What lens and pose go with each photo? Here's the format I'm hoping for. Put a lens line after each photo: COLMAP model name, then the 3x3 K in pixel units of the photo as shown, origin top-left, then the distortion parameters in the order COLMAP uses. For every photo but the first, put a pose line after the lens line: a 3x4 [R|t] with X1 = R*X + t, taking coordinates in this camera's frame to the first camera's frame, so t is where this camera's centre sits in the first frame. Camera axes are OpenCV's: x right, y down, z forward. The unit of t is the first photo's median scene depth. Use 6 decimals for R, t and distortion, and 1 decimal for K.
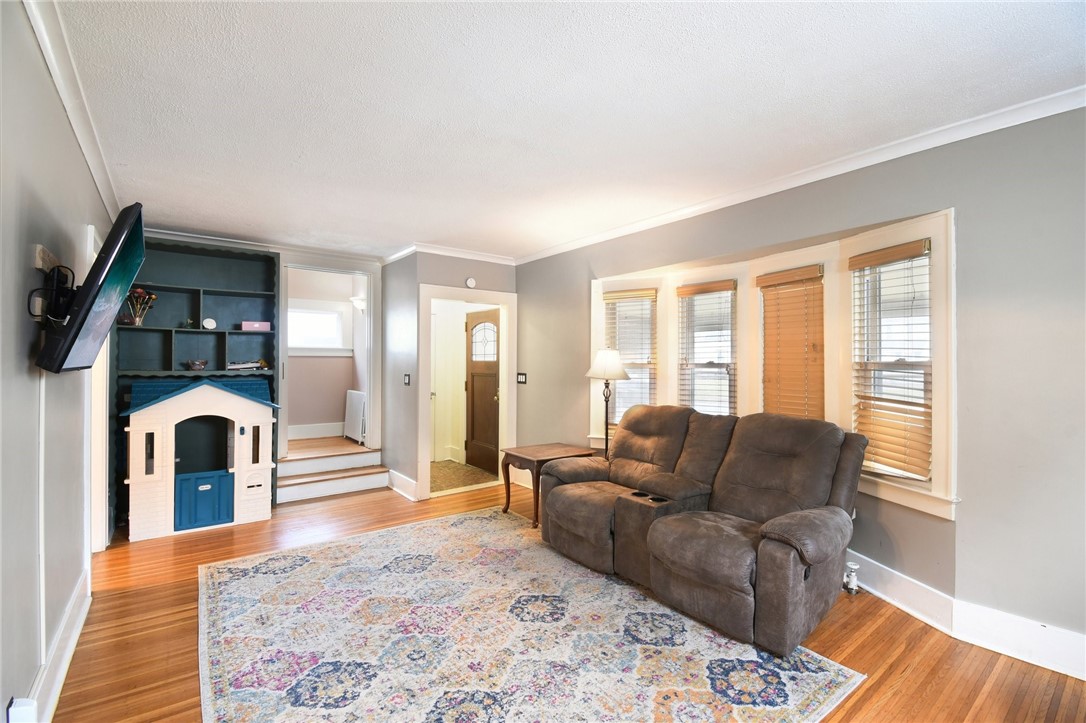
lens RADIAL K [[482.9, 0, 543.0], [0, 482.9, 364.0], [0, 0, 1]] dist [-0.005825, -0.001049]
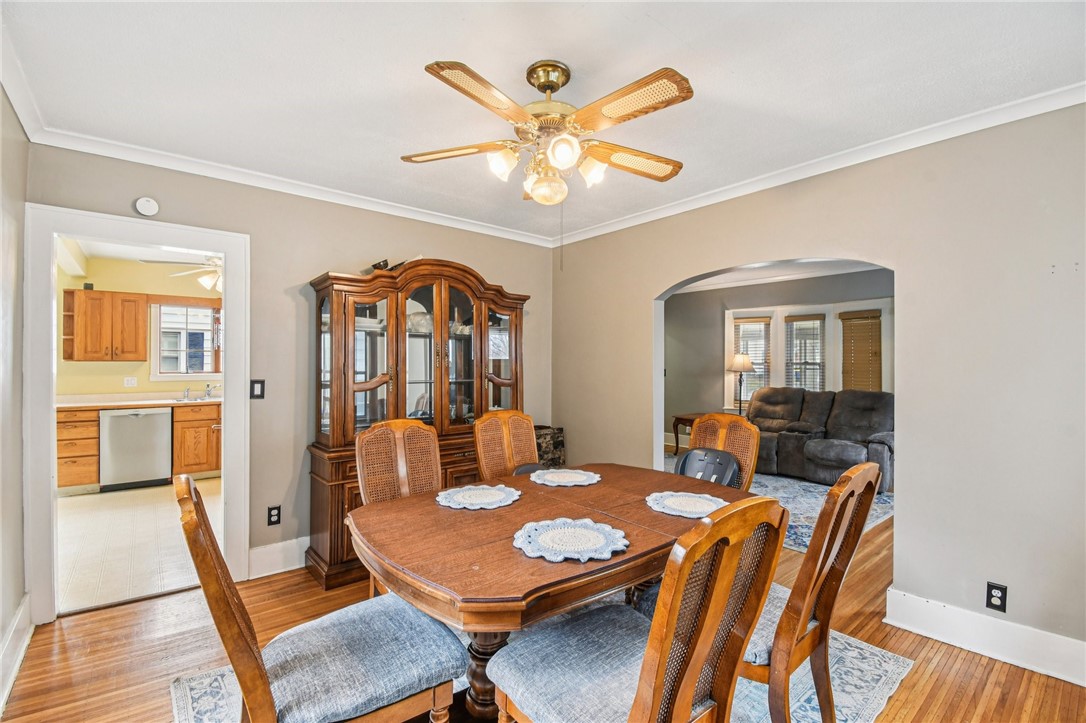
lens RADIAL K [[482.9, 0, 542.5], [0, 482.9, 359.7], [0, 0, 1]] dist [-0.005825, -0.001049]
pose [[0.999278, -0.001844, 0.037958, -0.698092], [0.001995, 0.999990, -0.003944, -0.006514], [-0.037950, 0.004016, 0.999272, -0.709771]]
